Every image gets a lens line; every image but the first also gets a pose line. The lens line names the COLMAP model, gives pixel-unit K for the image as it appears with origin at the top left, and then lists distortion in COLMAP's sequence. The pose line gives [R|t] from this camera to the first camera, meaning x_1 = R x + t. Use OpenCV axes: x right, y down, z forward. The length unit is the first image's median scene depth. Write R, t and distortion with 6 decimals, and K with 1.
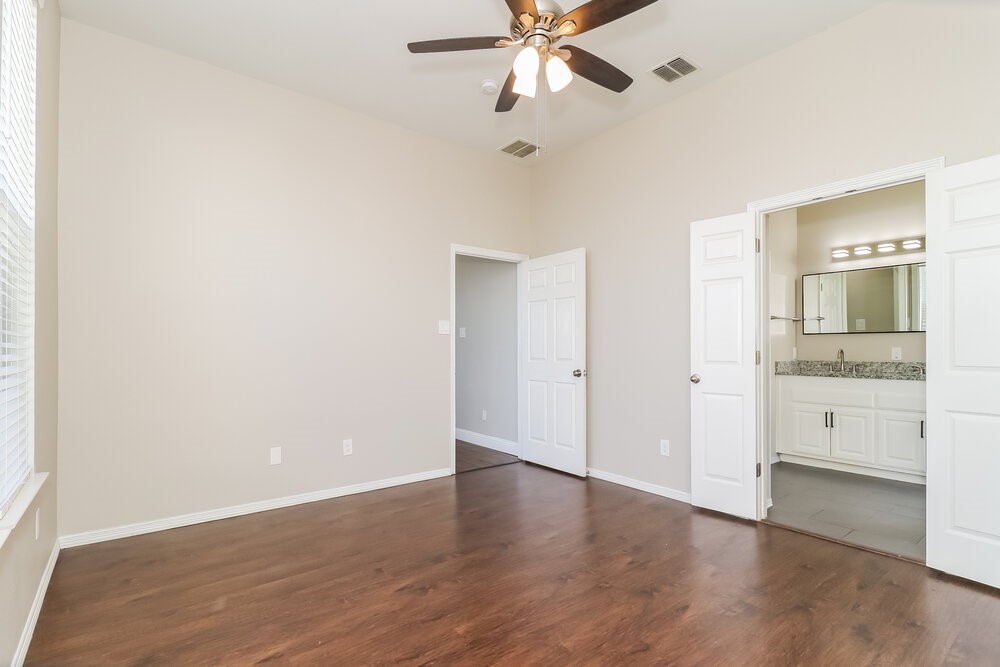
lens RADIAL K [[495.3, 0, 490.6], [0, 495.3, 336.9], [0, 0, 1]] dist [-0.000434, -0.000326]
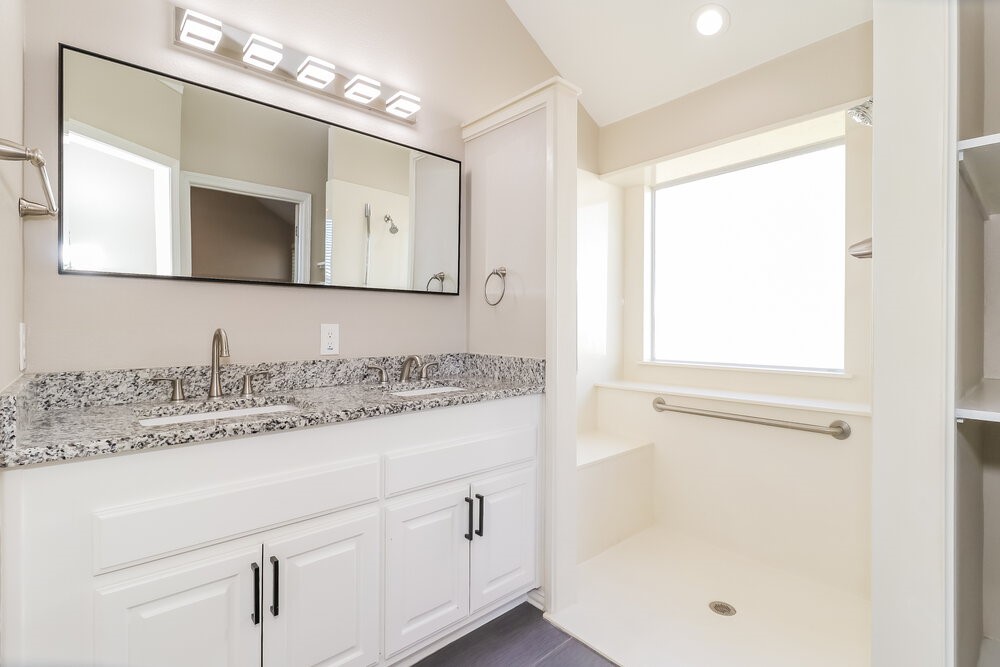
lens RADIAL K [[462.1, 0, 499.7], [0, 462.1, 328.2], [0, 0, 1]] dist [-0.001359, -0.000342]
pose [[-0.089982, -0.000008, 0.995943, 0.450043], [-0.025204, 0.999680, -0.002269, 0.023287], [-0.995624, -0.025306, -0.089954, 0.957509]]
